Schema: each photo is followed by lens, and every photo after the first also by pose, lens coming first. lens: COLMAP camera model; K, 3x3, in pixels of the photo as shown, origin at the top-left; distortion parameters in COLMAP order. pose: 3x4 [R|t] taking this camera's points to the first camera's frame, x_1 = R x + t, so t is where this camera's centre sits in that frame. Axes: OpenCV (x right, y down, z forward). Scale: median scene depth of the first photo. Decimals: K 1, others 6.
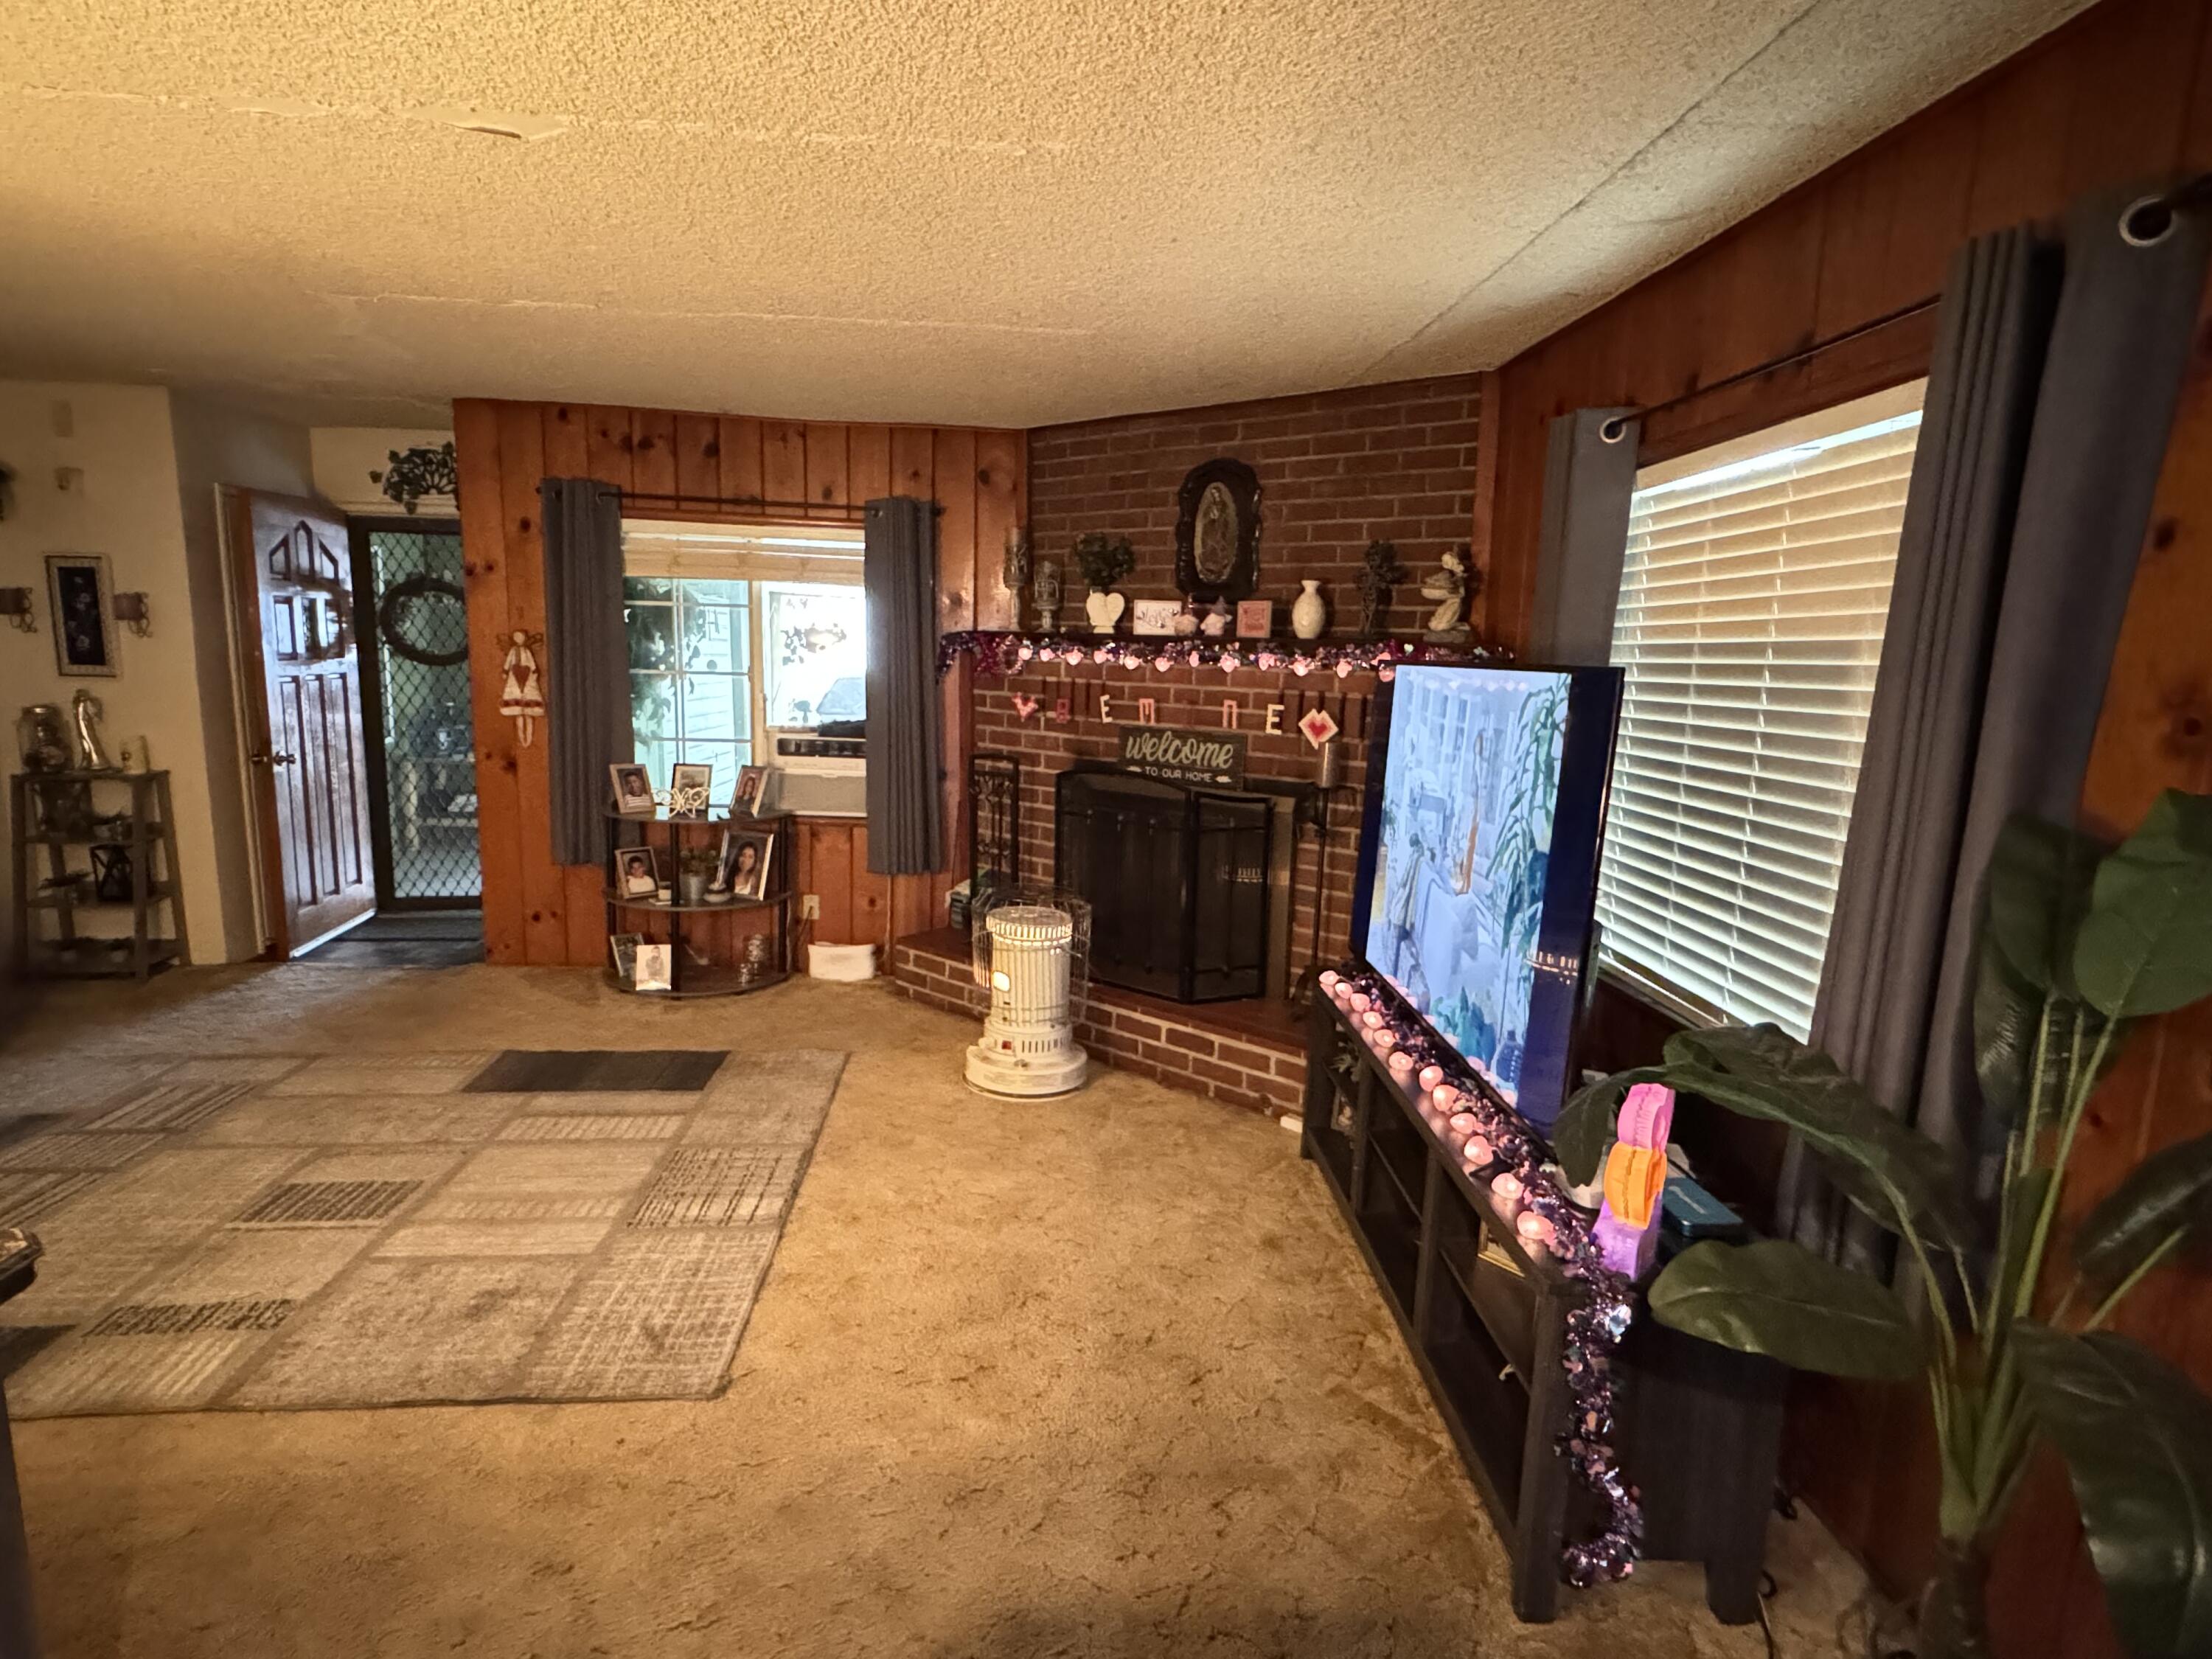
lens RADIAL K [[1174.3, 0, 1115.7], [0, 1174.3, 839.3], [0, 0, 1]] dist [-0.003437, -0.002042]
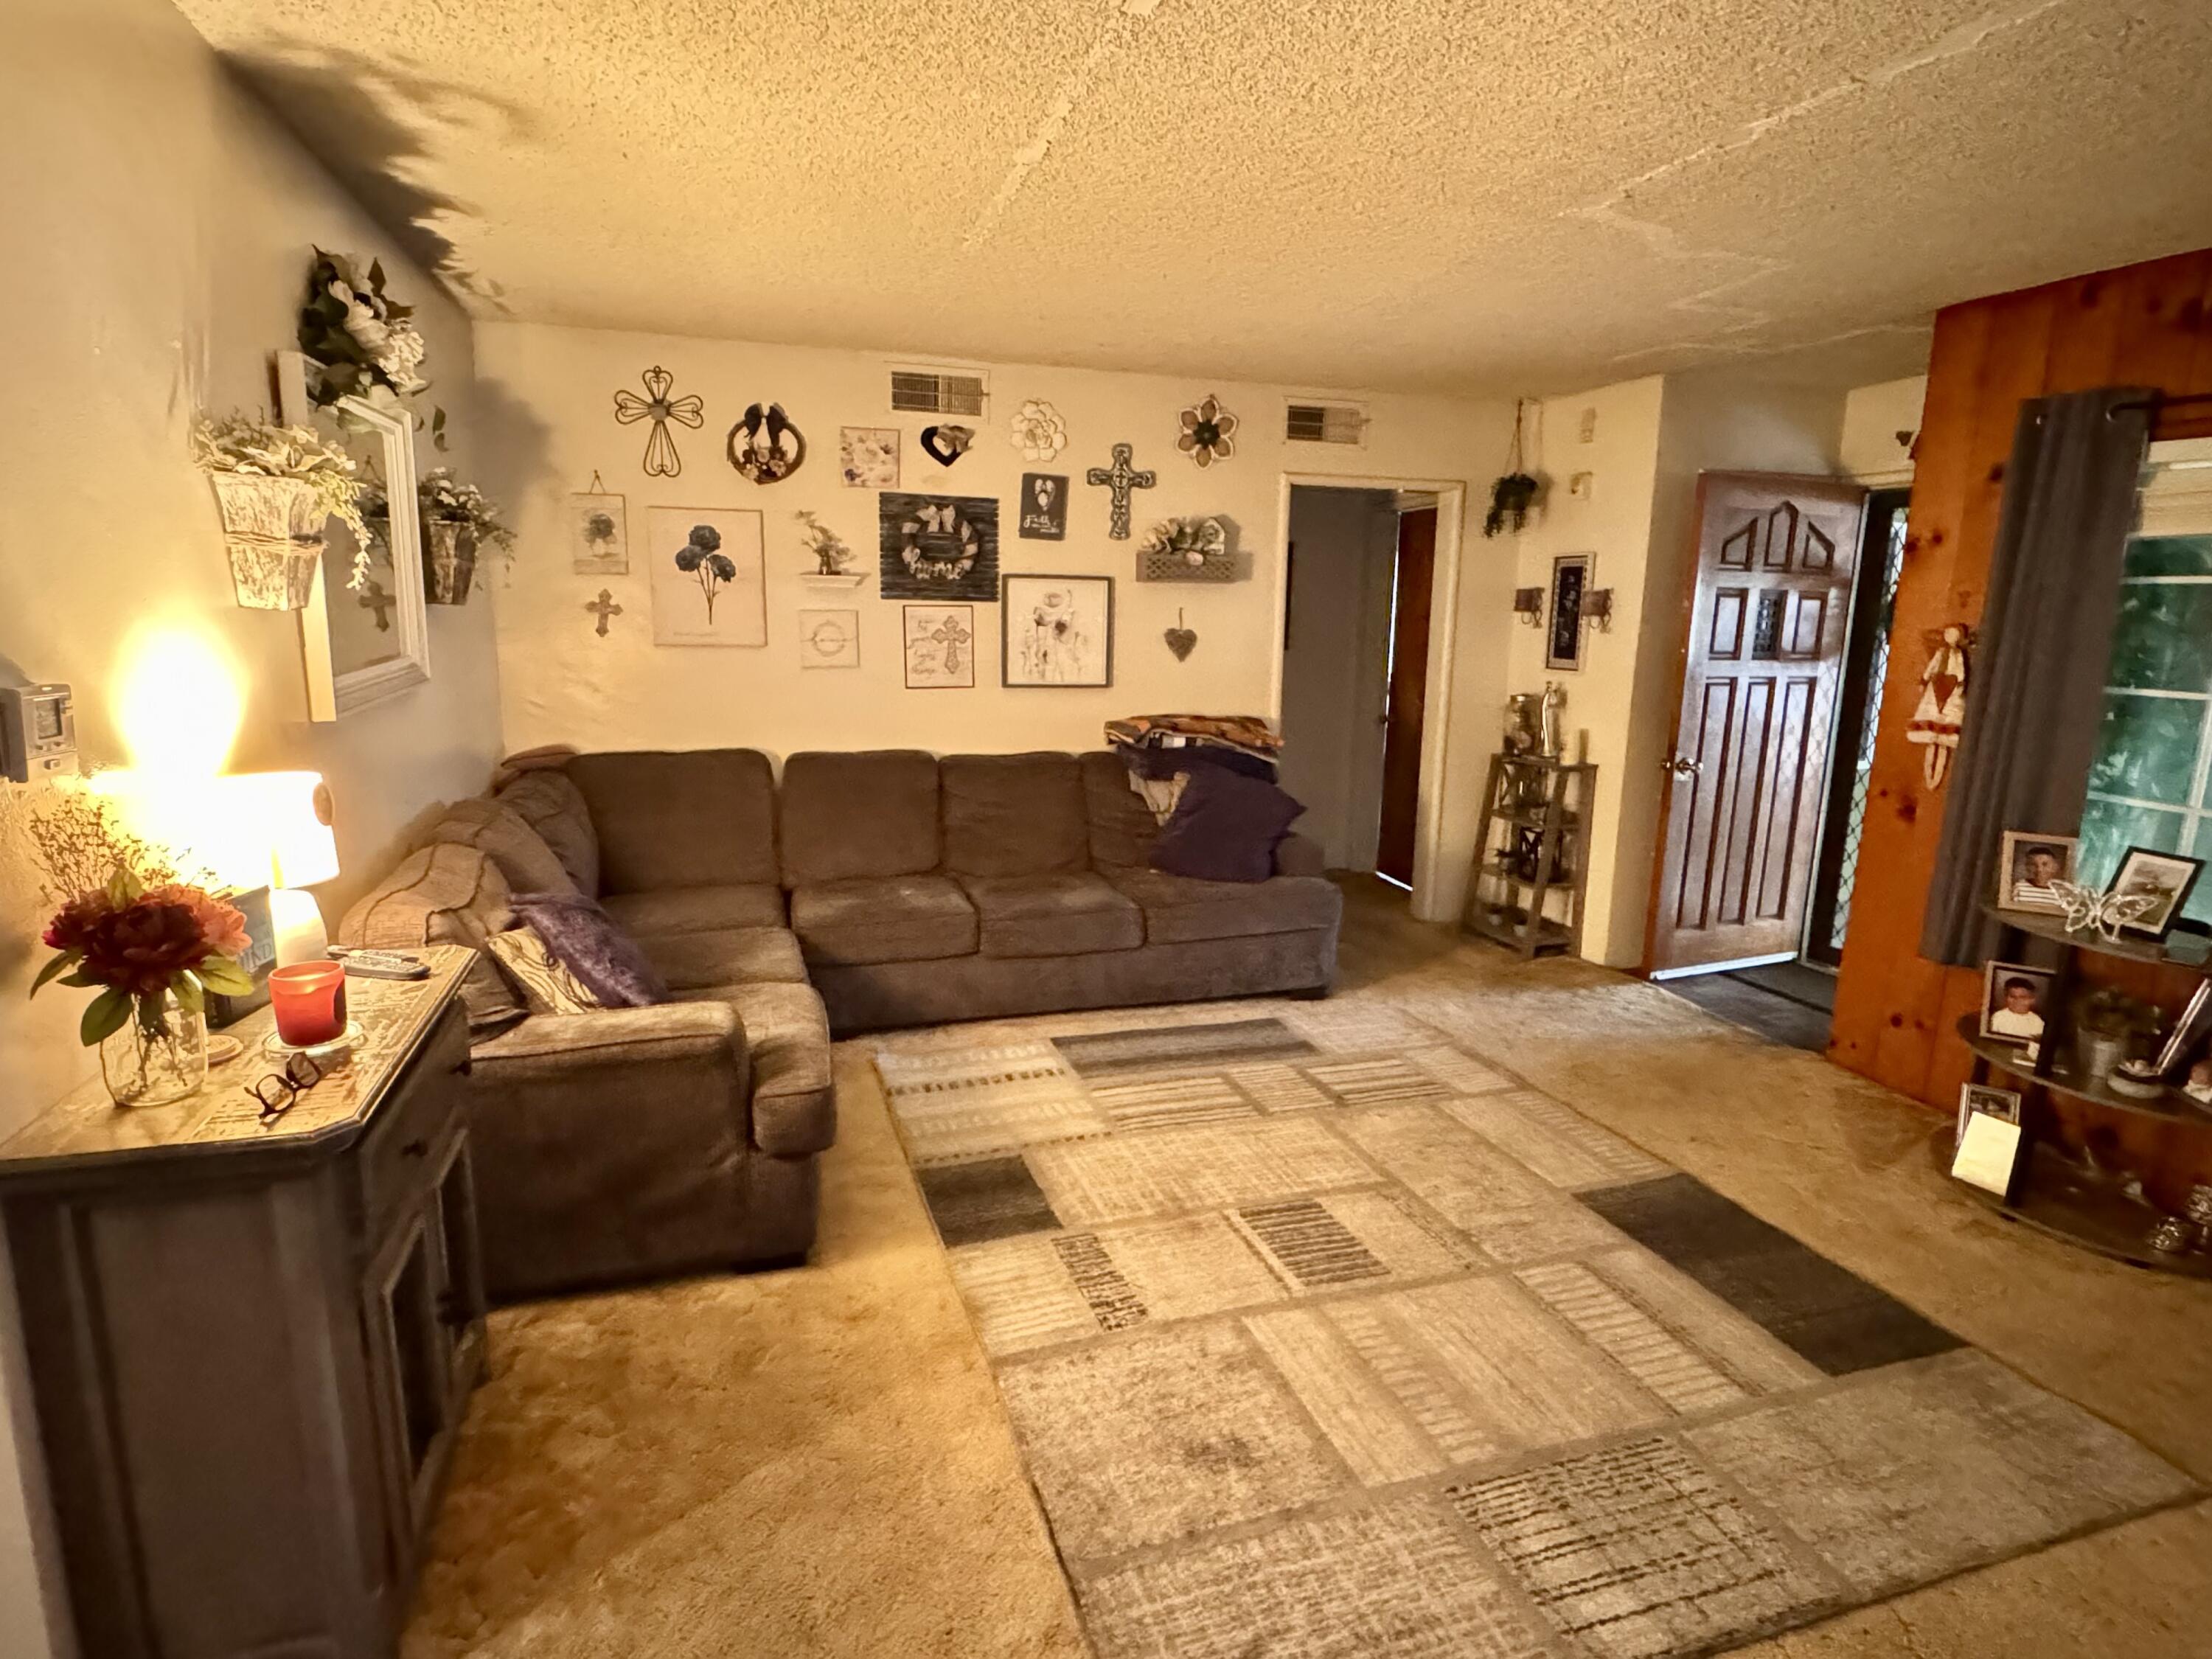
lens RADIAL K [[1174.3, 0, 1106.5], [0, 1174.3, 835.1], [0, 0, 1]] dist [-0.003437, -0.002042]
pose [[0.226022, 0.166764, -0.959741, 0.076248], [-0.176431, 0.975951, 0.128031, -0.055328], [0.958012, 0.140390, 0.250009, 0.355327]]
